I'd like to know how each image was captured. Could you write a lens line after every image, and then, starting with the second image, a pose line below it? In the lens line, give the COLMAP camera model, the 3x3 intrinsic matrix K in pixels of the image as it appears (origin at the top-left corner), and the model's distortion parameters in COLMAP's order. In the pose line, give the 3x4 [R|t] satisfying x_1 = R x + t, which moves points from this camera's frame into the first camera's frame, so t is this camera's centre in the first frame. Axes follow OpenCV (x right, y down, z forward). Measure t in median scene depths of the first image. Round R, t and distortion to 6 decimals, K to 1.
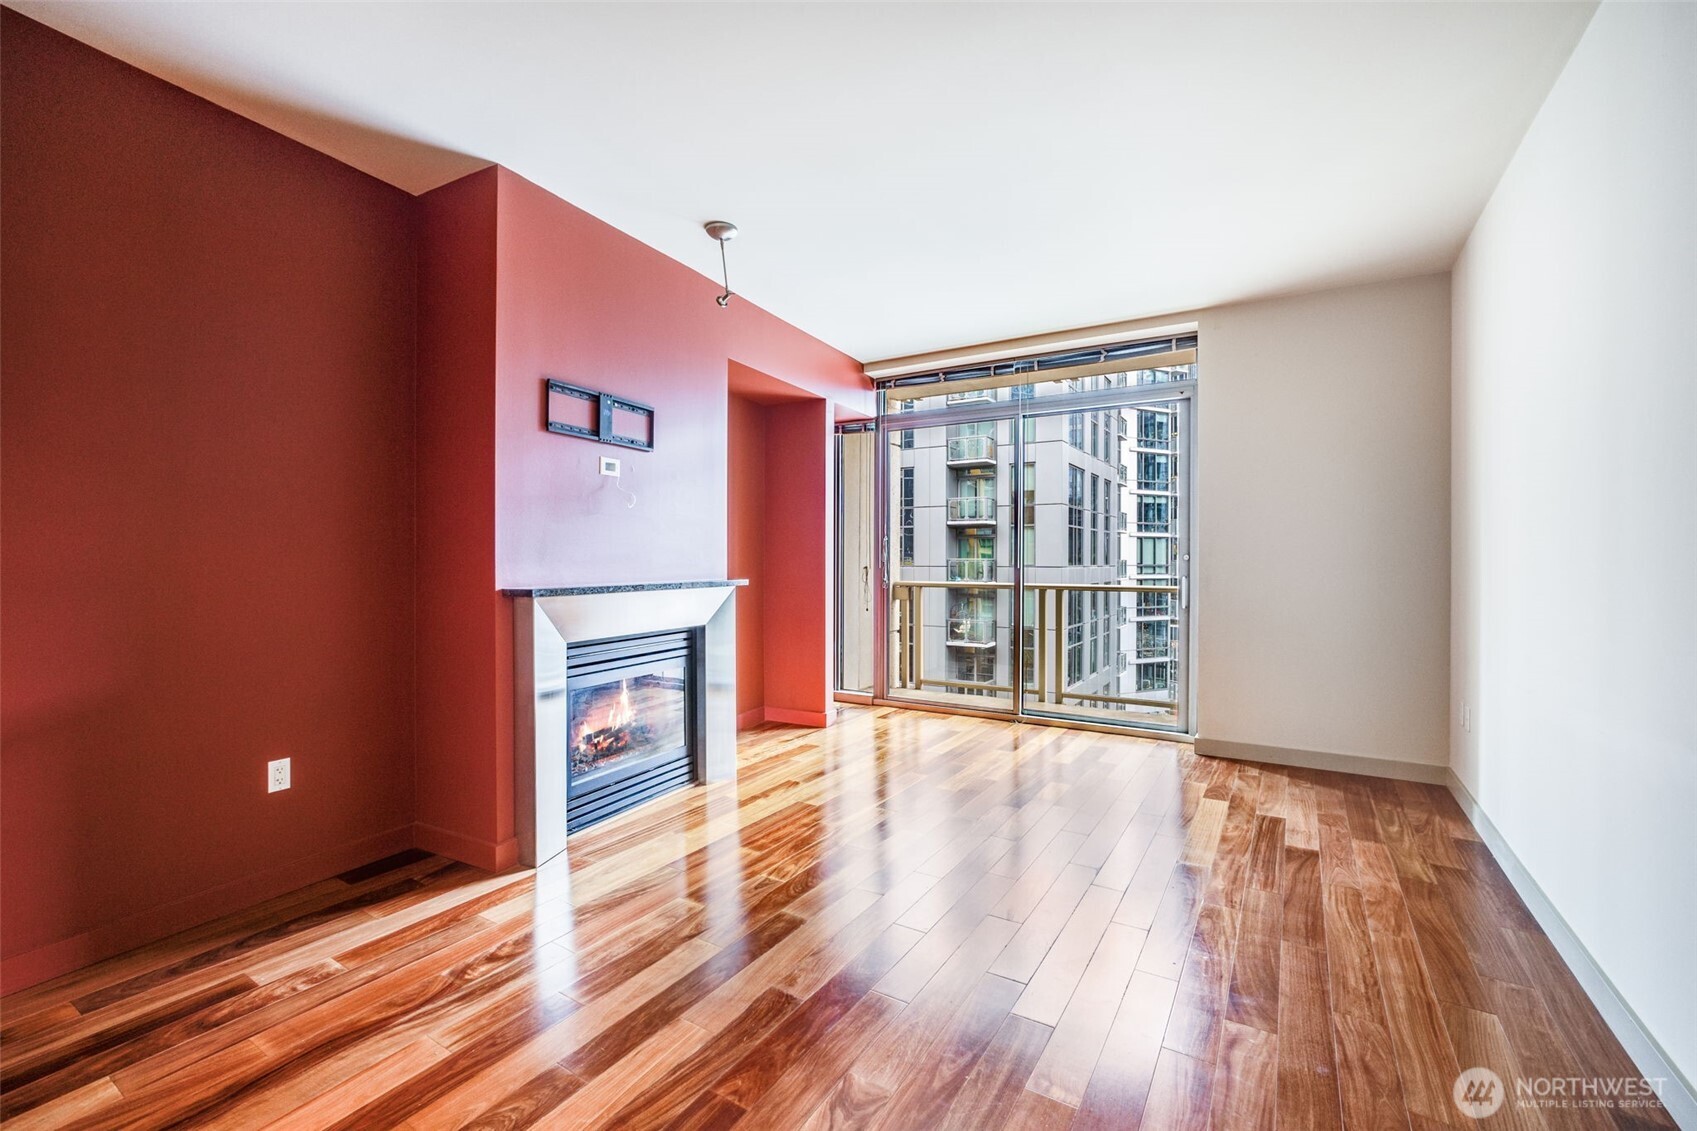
lens RADIAL K [[700.9, 0, 848.5], [0, 700.9, 565.5], [0, 0, 1]] dist [-0.000144, -0.000015]
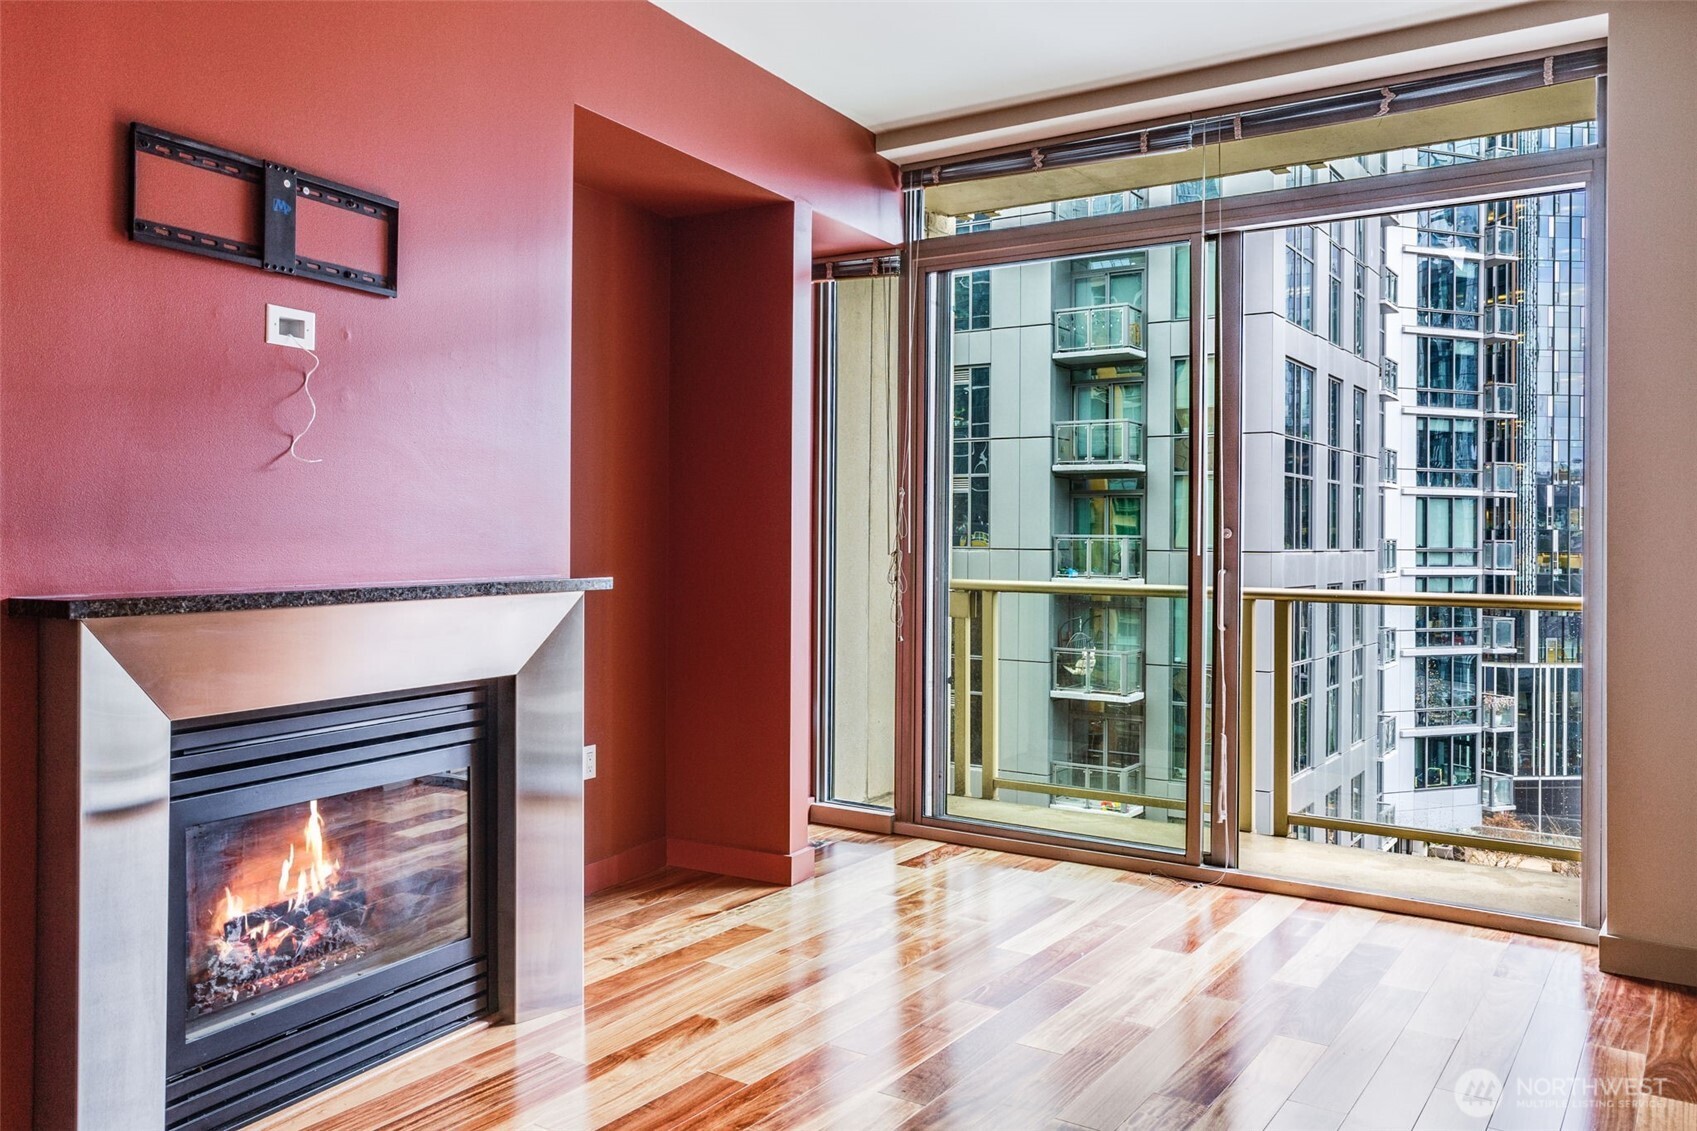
lens RADIAL K [[1199.4, 0, 823.3], [0, 1199.4, 535.3], [0, 0, 1]] dist [0.017638, 0.003433]
pose [[0.998655, 0.005084, -0.051604, 0.028832], [-0.005551, 0.999945, -0.008917, -0.001081], [0.051555, 0.009192, 0.998628, 0.163418]]
